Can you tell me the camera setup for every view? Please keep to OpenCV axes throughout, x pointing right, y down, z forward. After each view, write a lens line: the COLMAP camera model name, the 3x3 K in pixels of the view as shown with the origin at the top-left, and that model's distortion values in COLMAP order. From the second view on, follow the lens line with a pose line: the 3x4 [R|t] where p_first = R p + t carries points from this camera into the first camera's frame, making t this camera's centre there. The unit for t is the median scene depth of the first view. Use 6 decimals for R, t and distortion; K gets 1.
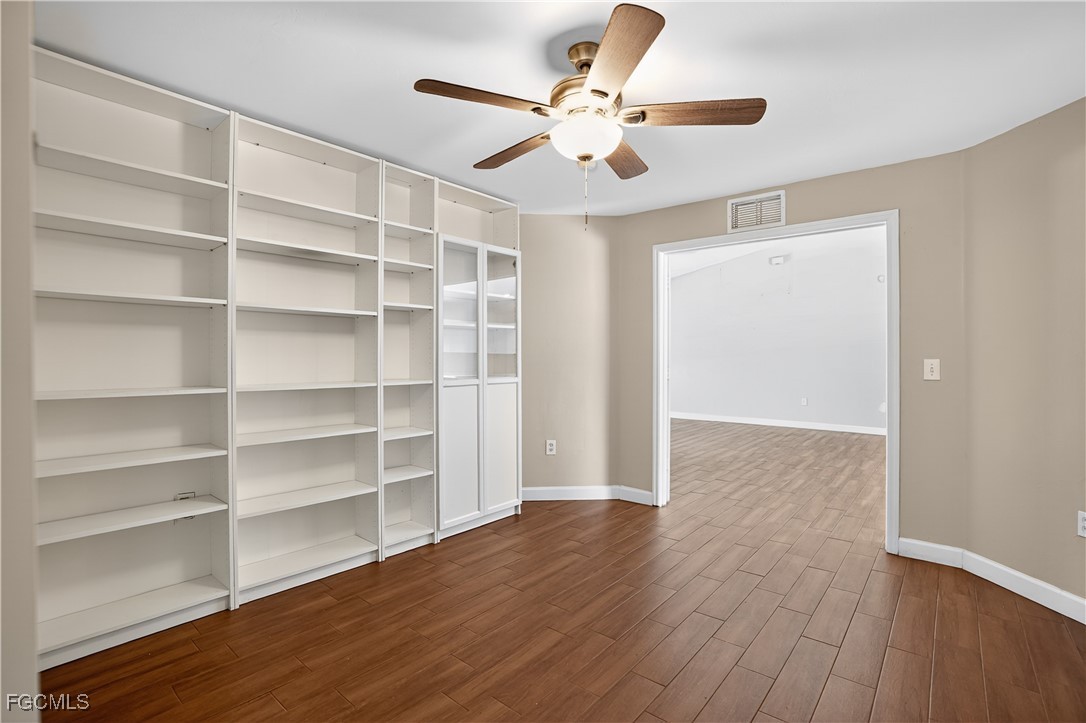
lens RADIAL K [[504.9, 0, 539.3], [0, 504.9, 360.6], [0, 0, 1]] dist [-0.065891, 0.027856]
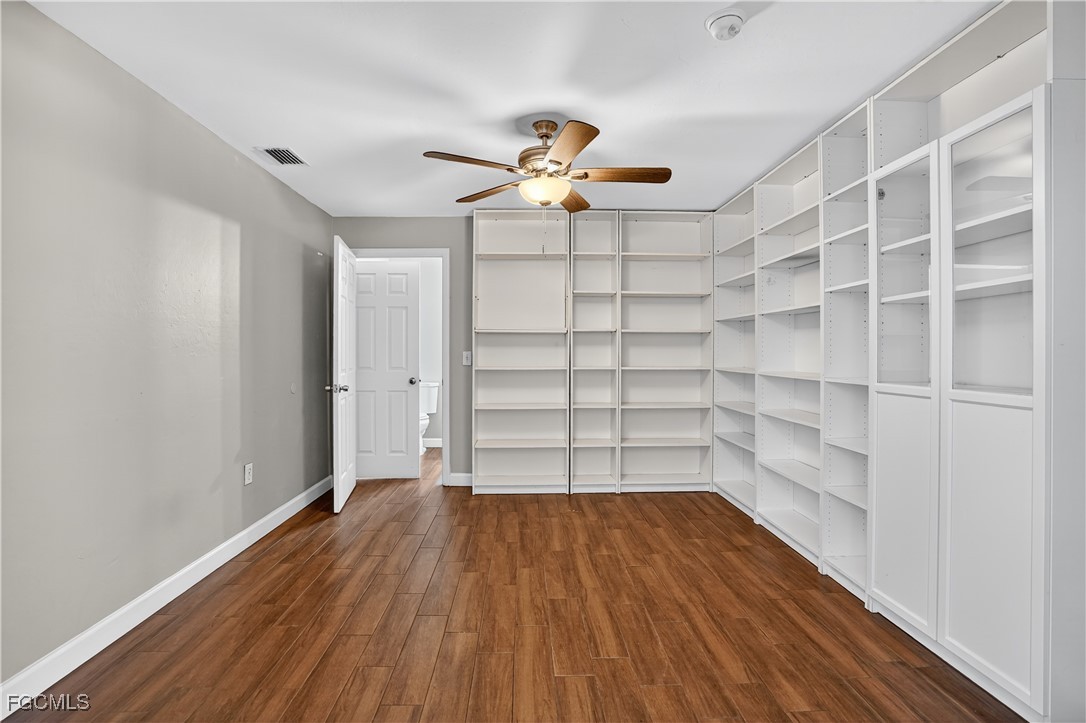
lens RADIAL K [[504.9, 0, 539.3], [0, 504.9, 360.6], [0, 0, 1]] dist [-0.065891, 0.027856]
pose [[-0.748243, 0.003676, -0.663414, 0.872029], [-0.005215, 0.999921, 0.011423, 0.005859], [0.663404, 0.012006, -0.748165, 1.731234]]
